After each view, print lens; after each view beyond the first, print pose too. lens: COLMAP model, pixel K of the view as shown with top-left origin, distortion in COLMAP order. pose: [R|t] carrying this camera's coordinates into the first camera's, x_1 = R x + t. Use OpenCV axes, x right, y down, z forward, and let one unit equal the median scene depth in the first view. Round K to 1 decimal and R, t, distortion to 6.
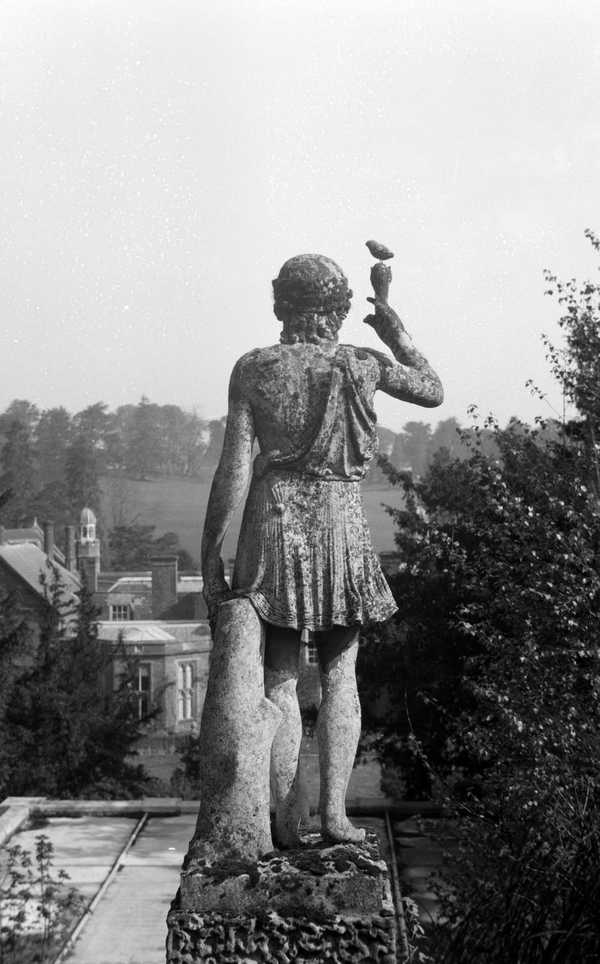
lens RADIAL K [[1247.6, 0, 298.0], [0, 1247.6, 475.9], [0, 0, 1]] dist [0.062652, 0.000000]
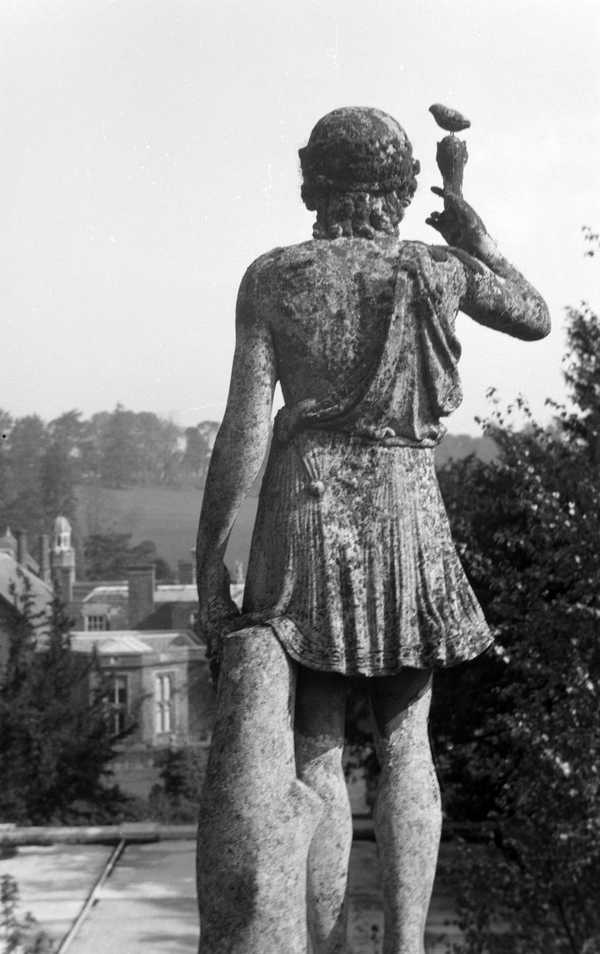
lens RADIAL K [[1234.7, 0, 302.7], [0, 1234.7, 484.2], [0, 0, 1]] dist [0.062652, 0.000000]
pose [[0.999695, -0.006284, 0.023881, -0.035724], [0.006285, 0.999980, 0.000068, 0.022703], [-0.023881, 0.000082, 0.999715, 0.338392]]
